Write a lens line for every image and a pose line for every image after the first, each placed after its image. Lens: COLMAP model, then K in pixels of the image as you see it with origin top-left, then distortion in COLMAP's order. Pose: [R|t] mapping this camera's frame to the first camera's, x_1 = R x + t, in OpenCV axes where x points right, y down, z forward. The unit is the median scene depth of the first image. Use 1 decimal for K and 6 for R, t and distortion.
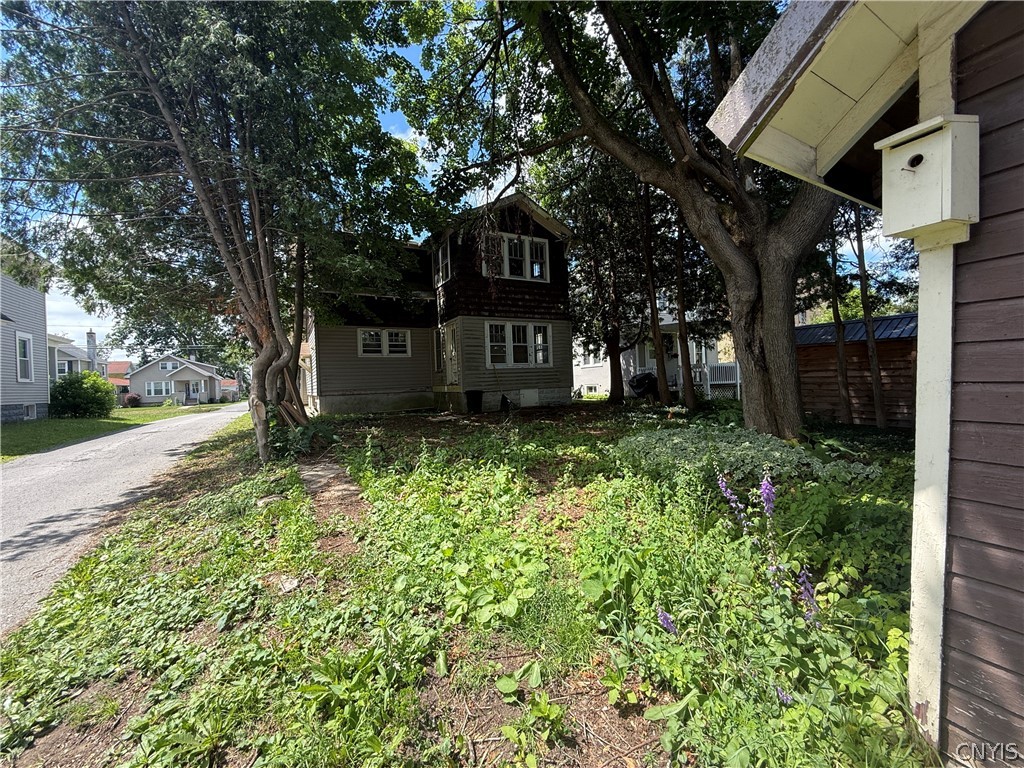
lens RADIAL K [[410.7, 0, 510.5], [0, 410.7, 386.0], [0, 0, 1]] dist [-0.000134, -0.000004]
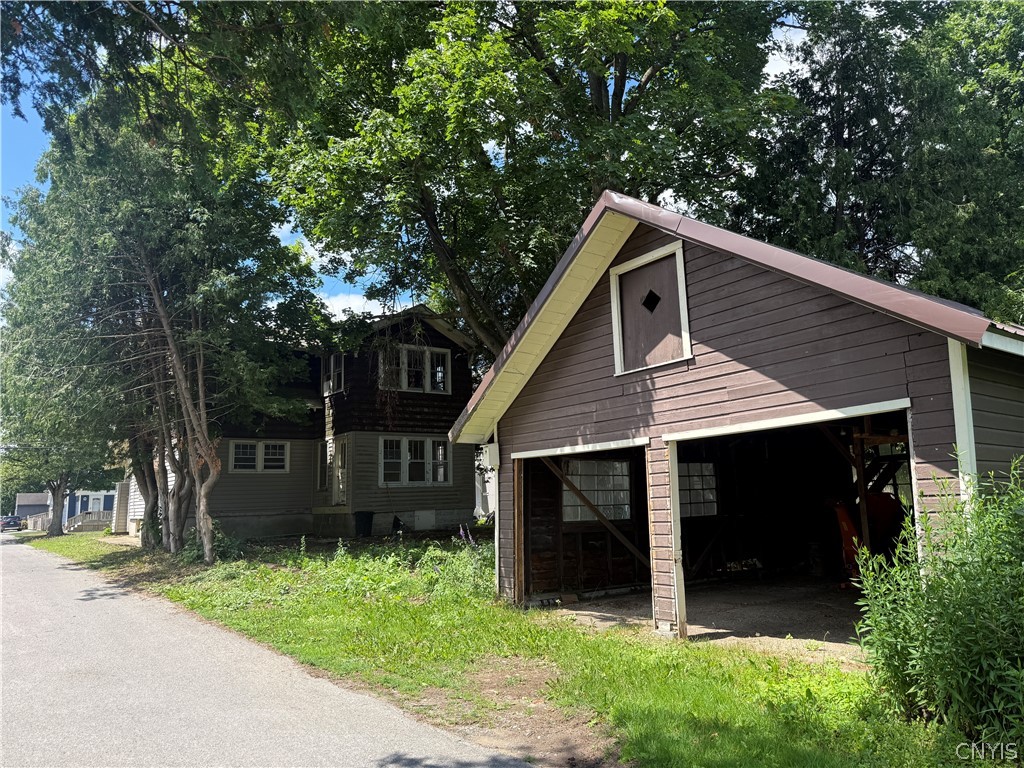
lens RADIAL K [[726.4, 0, 515.3], [0, 726.4, 383.2], [0, 0, 1]] dist [0.132898, -0.196315]
pose [[0.990406, 0.030362, 0.134813, 0.016823], [-0.005798, 0.983835, -0.178981, 0.019242], [-0.138068, 0.176483, 0.974572, -0.661917]]
